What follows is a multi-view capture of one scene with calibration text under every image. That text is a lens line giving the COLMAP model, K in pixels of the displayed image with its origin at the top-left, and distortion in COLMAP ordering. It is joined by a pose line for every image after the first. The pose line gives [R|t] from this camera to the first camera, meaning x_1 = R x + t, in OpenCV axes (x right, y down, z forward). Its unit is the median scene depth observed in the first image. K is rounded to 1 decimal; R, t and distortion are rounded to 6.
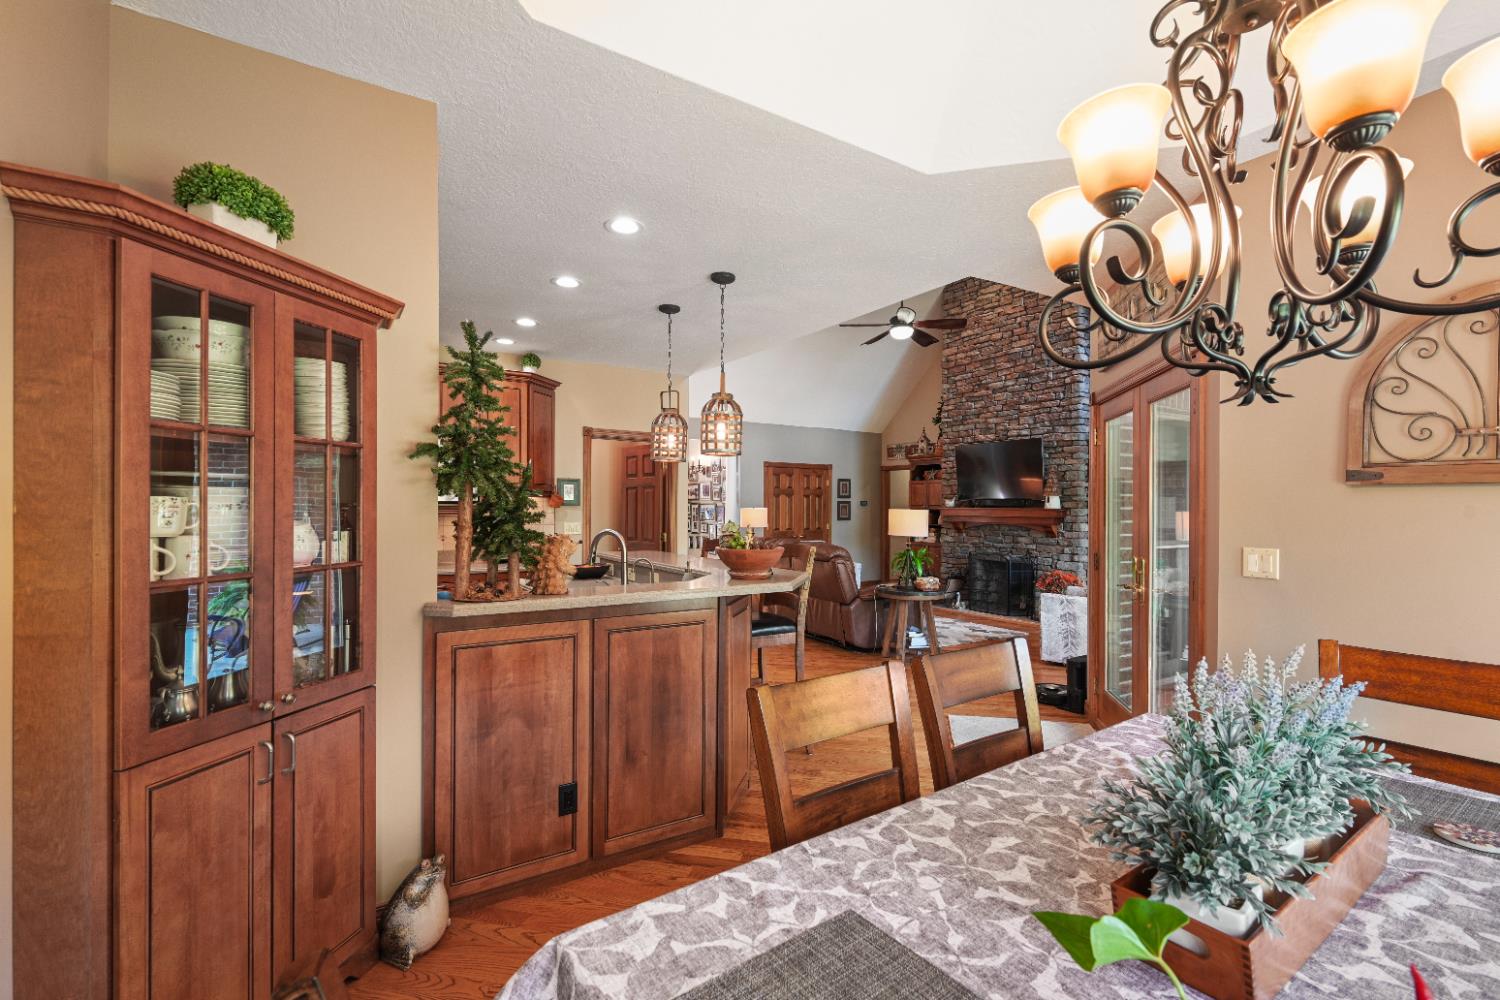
lens RADIAL K [[659.3, 0, 753.7], [0, 659.3, 505.2], [0, 0, 1]] dist [-0.002166, -0.000054]
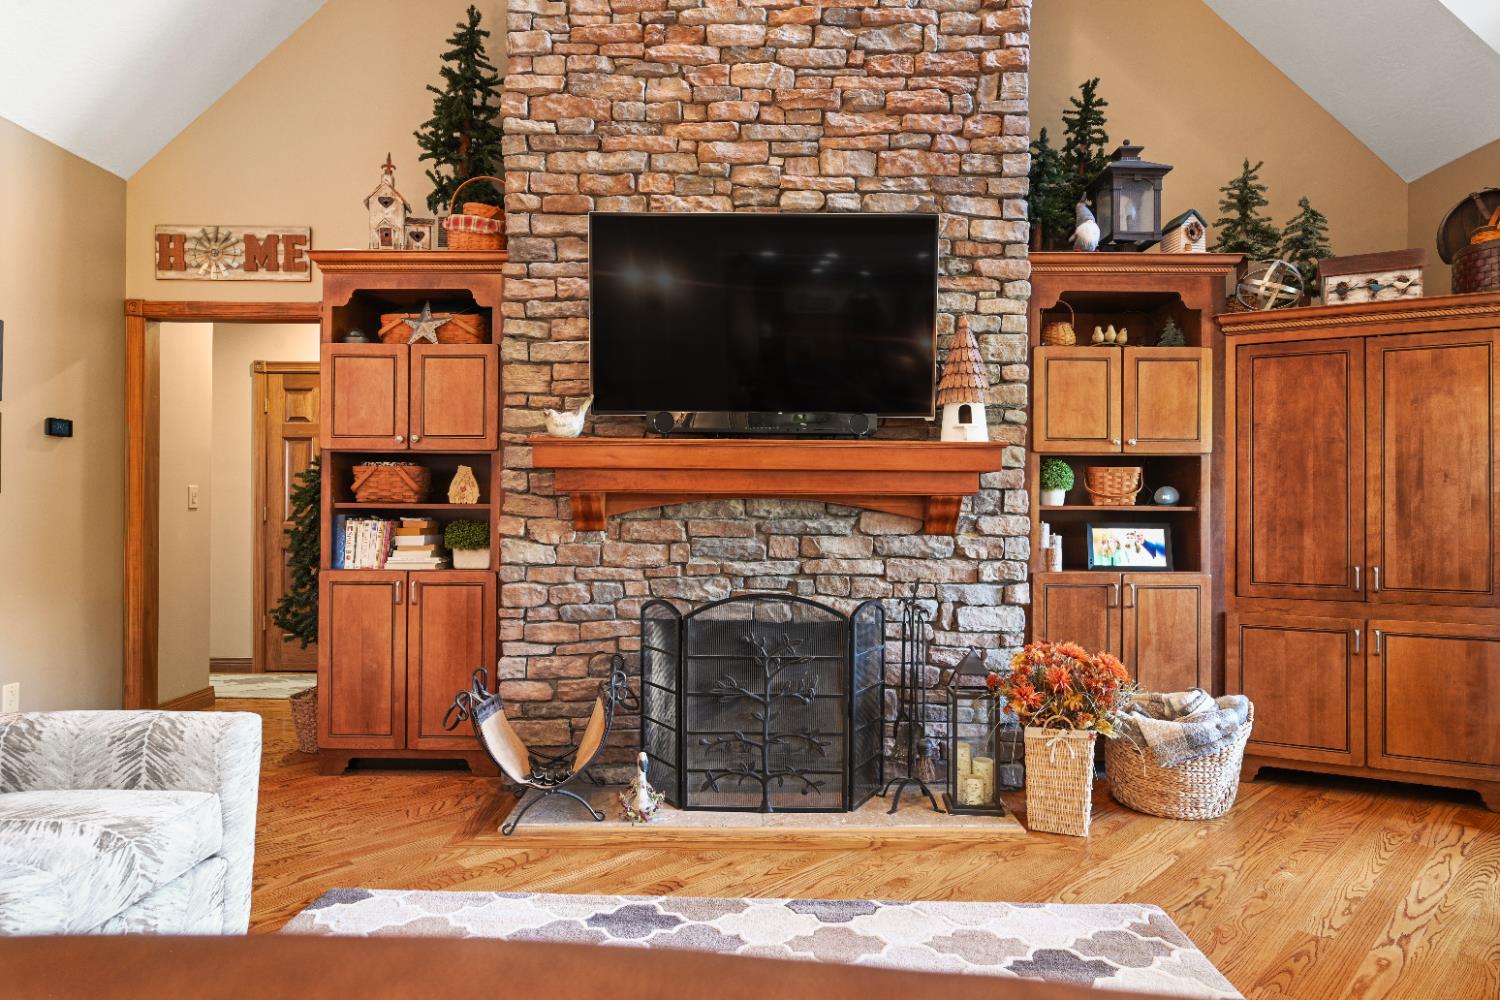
lens RADIAL K [[875.0, 0, 760.2], [0, 875.0, 502.2], [0, 0, 1]] dist [-0.002054, 0.000513]
pose [[0.536081, 0.002153, 0.844164, 0.037723], [-0.006412, 0.999978, 0.001521, 0.029550], [-0.844142, -0.006228, 0.536083, 0.759352]]
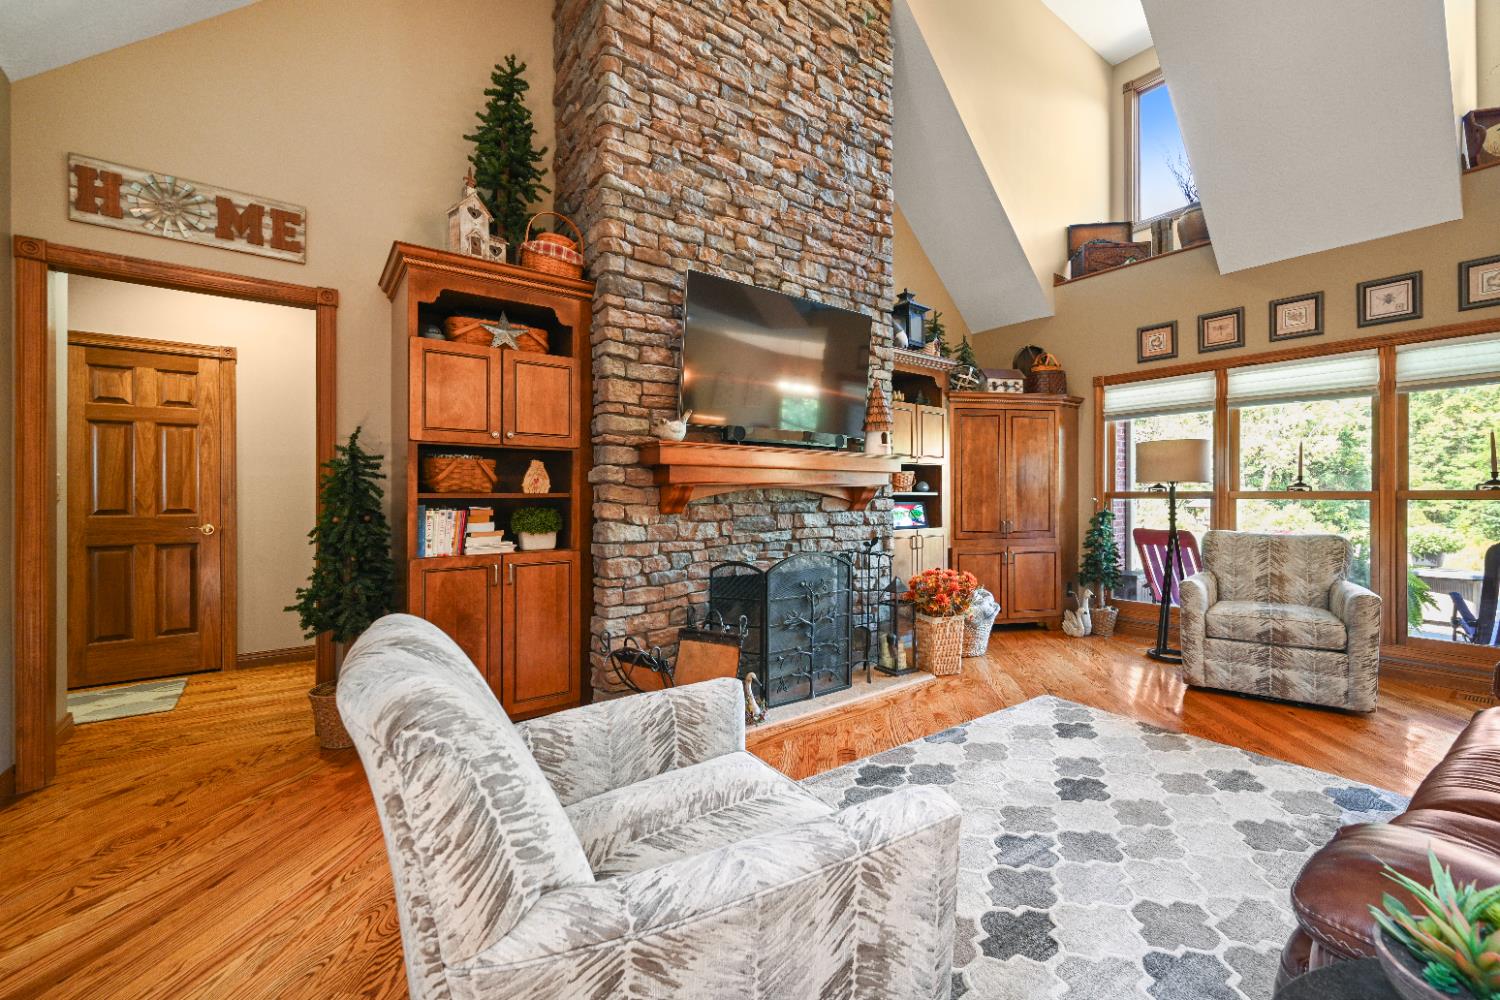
lens RADIAL K [[599.4, 0, 747.6], [0, 599.4, 493.9], [0, 0, 1]] dist [-0.002616, 0.000737]
pose [[-0.065385, -0.004013, 0.997852, -0.020886], [-0.003031, 0.999988, 0.003823, 0.030478], [-0.997856, -0.002775, -0.065396, 1.008817]]
